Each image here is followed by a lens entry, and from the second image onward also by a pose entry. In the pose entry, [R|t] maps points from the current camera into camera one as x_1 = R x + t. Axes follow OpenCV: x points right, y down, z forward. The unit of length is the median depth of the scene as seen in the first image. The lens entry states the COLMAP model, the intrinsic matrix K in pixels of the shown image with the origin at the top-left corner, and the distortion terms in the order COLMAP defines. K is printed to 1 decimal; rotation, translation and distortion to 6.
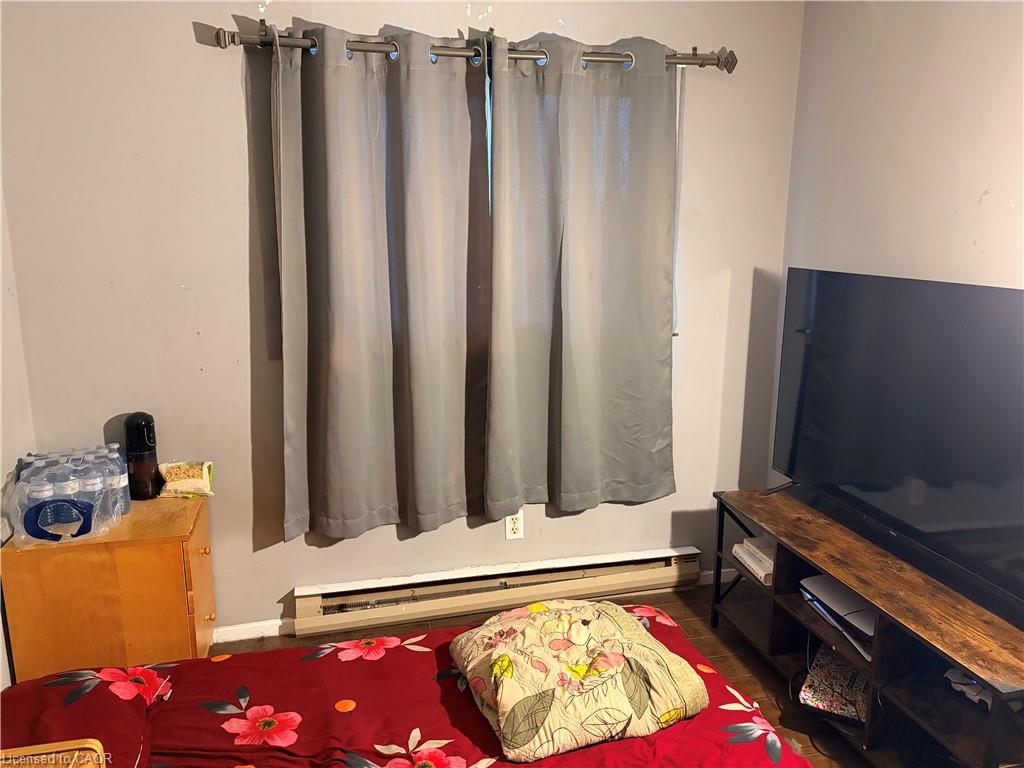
lens RADIAL K [[811.0, 0, 512.0], [0, 811.0, 384.0], [0, 0, 1]] dist [0.087116, -0.081280]
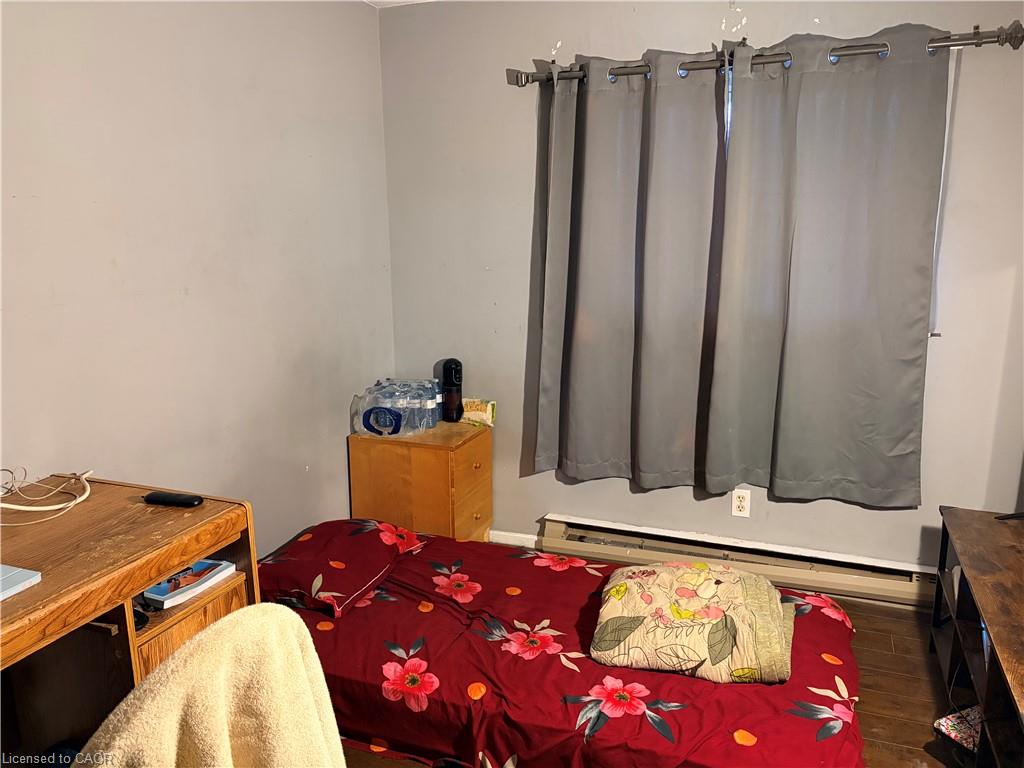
lens RADIAL K [[811.0, 0, 512.0], [0, 811.0, 384.0], [0, 0, 1]] dist [0.087116, -0.081280]
pose [[0.810865, 0.109938, -0.574814, 0.414721], [-0.112049, 0.993191, 0.031894, 0.022475], [0.574407, 0.038546, 0.817662, -0.053719]]
